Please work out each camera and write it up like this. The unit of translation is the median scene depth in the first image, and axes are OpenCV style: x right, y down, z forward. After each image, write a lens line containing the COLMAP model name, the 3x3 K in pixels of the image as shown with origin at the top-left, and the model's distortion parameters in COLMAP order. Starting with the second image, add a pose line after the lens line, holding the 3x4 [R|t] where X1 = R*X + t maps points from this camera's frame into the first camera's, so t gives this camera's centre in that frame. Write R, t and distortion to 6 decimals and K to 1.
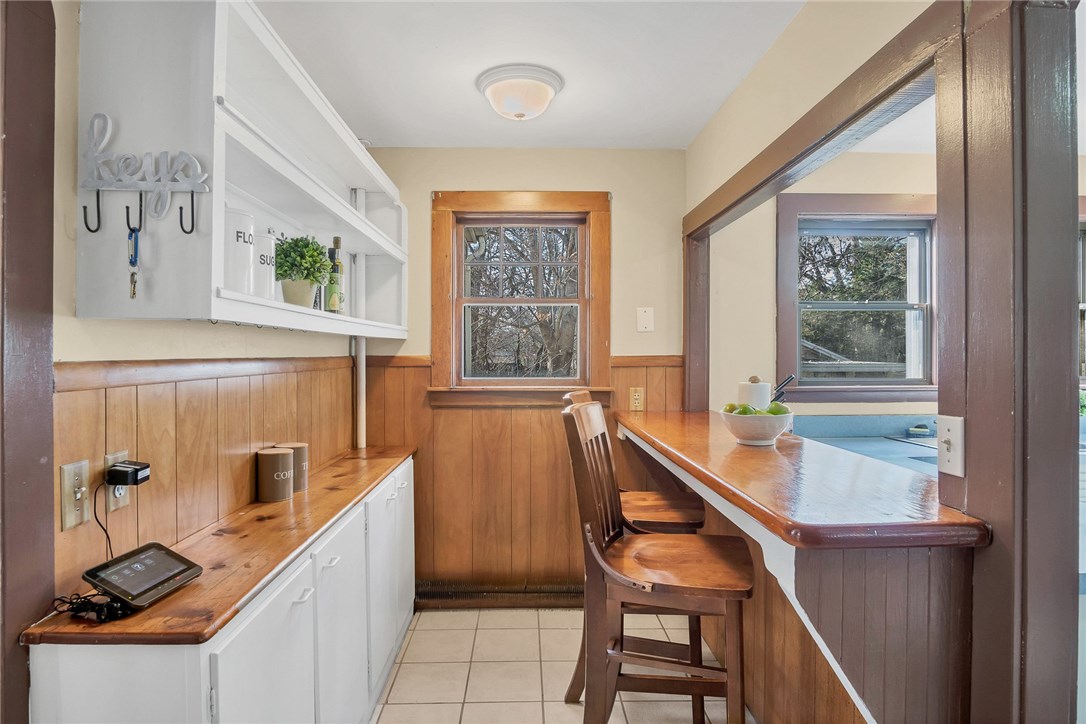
lens RADIAL K [[594.0, 0, 524.4], [0, 594.0, 361.8], [0, 0, 1]] dist [-0.021531, -0.000165]
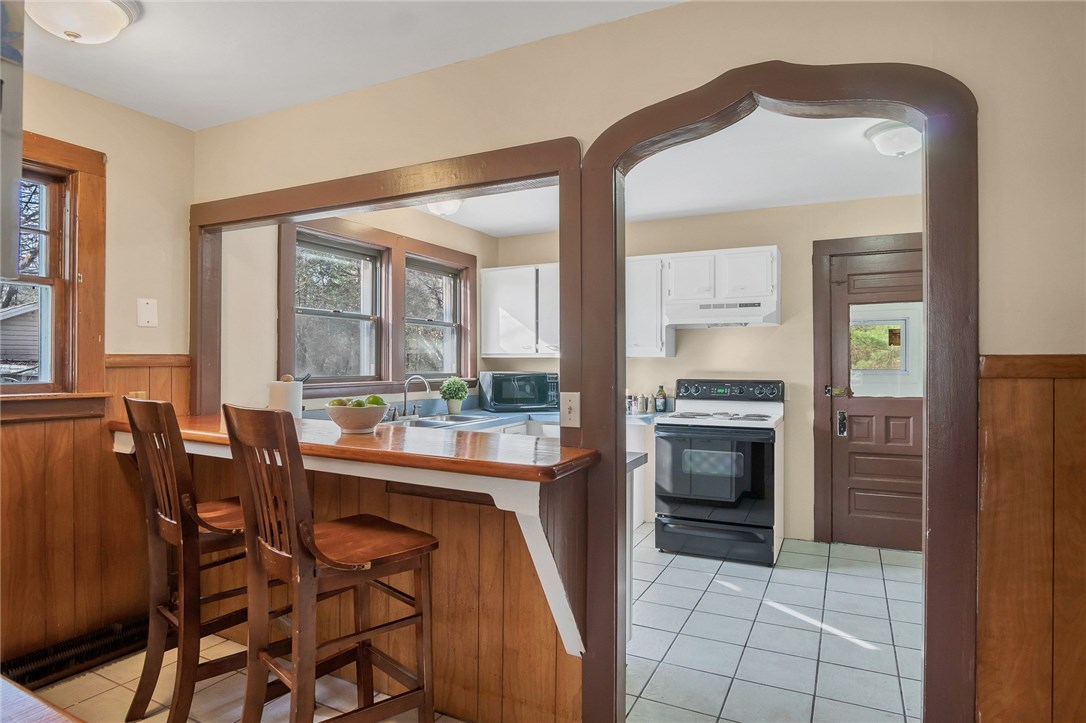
lens RADIAL K [[580.6, 0, 543.0], [0, 580.6, 361.5], [0, 0, 1]] dist [-0.004311, 0.000340]
pose [[0.503731, 0.003296, 0.863854, -0.244757], [0.000114, 0.999992, -0.003882, 0.003705], [-0.863861, 0.002054, 0.503727, 0.077856]]
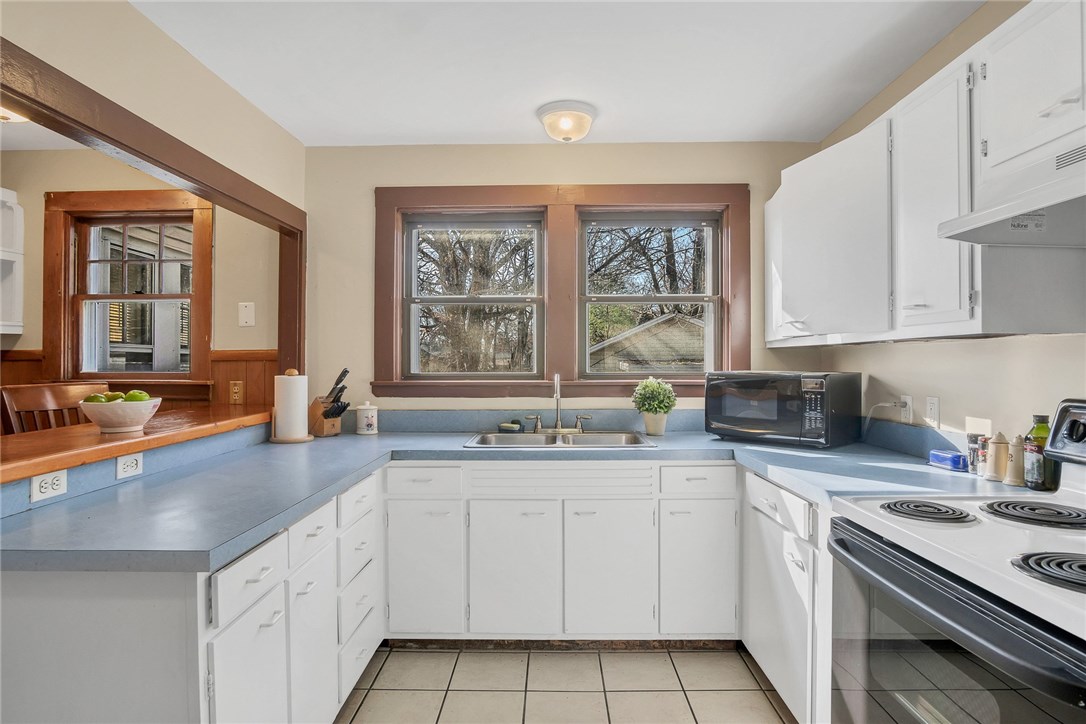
lens RADIAL K [[594.0, 0, 524.4], [0, 594.0, 361.8], [0, 0, 1]] dist [-0.021531, -0.000165]
pose [[0.998868, 0.000309, -0.047565, 0.752323], [-0.000428, 0.999997, -0.002501, 0.012814], [0.047564, 0.002518, 0.998865, 0.014592]]
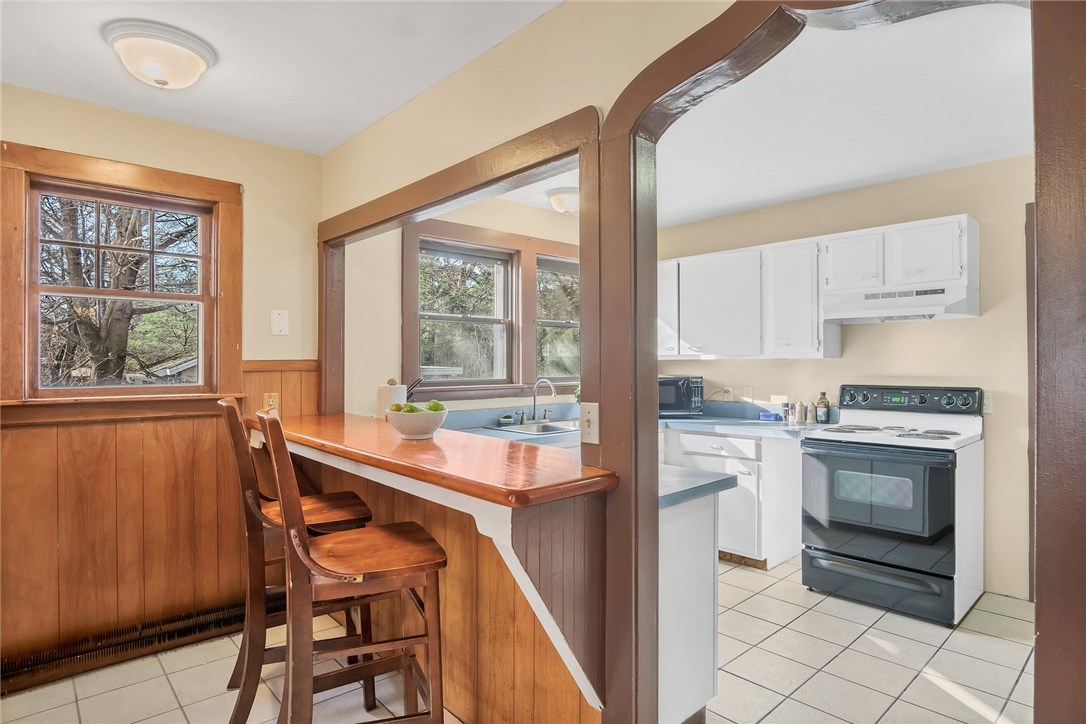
lens RADIAL K [[590.3, 0, 537.3], [0, 590.3, 363.1], [0, 0, 1]] dist [-0.013848, 0.001226]
pose [[0.763481, 0.000507, 0.645831, -0.100058], [0.003216, 0.999984, -0.004588, 0.000782], [-0.645823, 0.005580, 0.763467, -0.006077]]
